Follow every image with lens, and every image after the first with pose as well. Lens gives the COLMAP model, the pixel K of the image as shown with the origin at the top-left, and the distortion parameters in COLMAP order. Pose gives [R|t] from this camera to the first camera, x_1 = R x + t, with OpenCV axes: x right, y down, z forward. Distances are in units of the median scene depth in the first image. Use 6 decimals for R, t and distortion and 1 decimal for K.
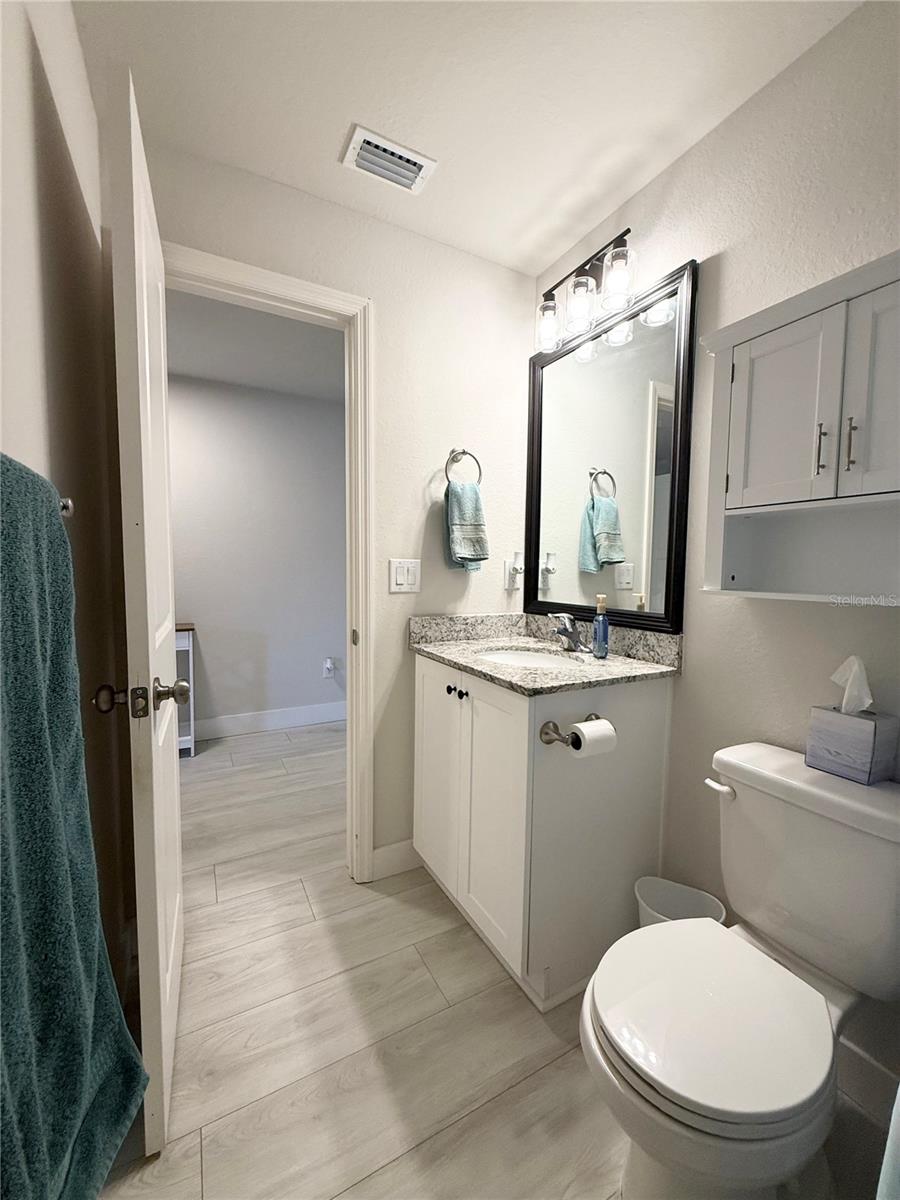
lens RADIAL K [[479.7, 0, 454.5], [0, 479.7, 601.7], [0, 0, 1]] dist [-0.000327, -0.000209]
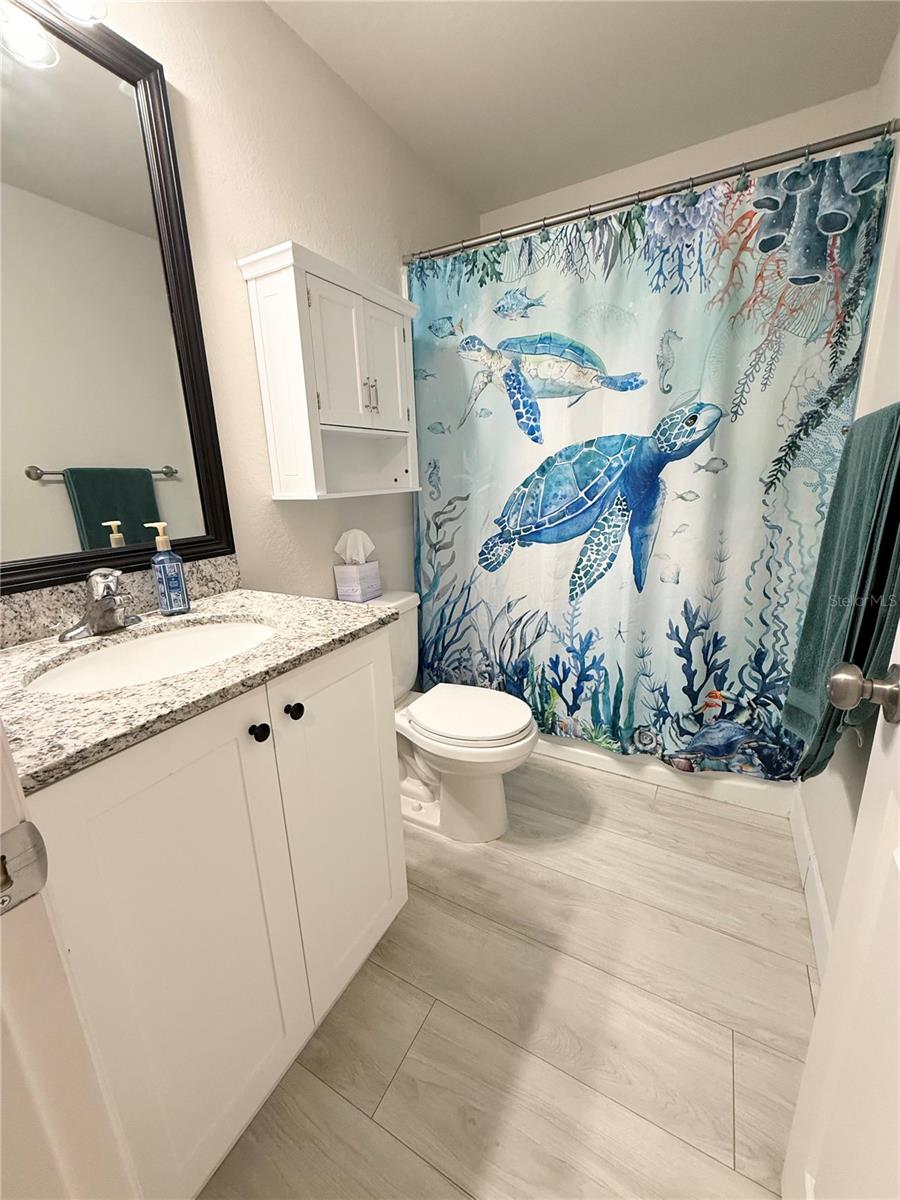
lens RADIAL K [[479.7, 0, 451.6], [0, 479.7, 603.5], [0, 0, 1]] dist [-0.000327, -0.000209]
pose [[-0.543160, -0.208753, 0.813264, -0.559270], [0.087786, 0.949172, 0.302269, -0.085606], [-0.835027, 0.235574, -0.497227, 1.199282]]
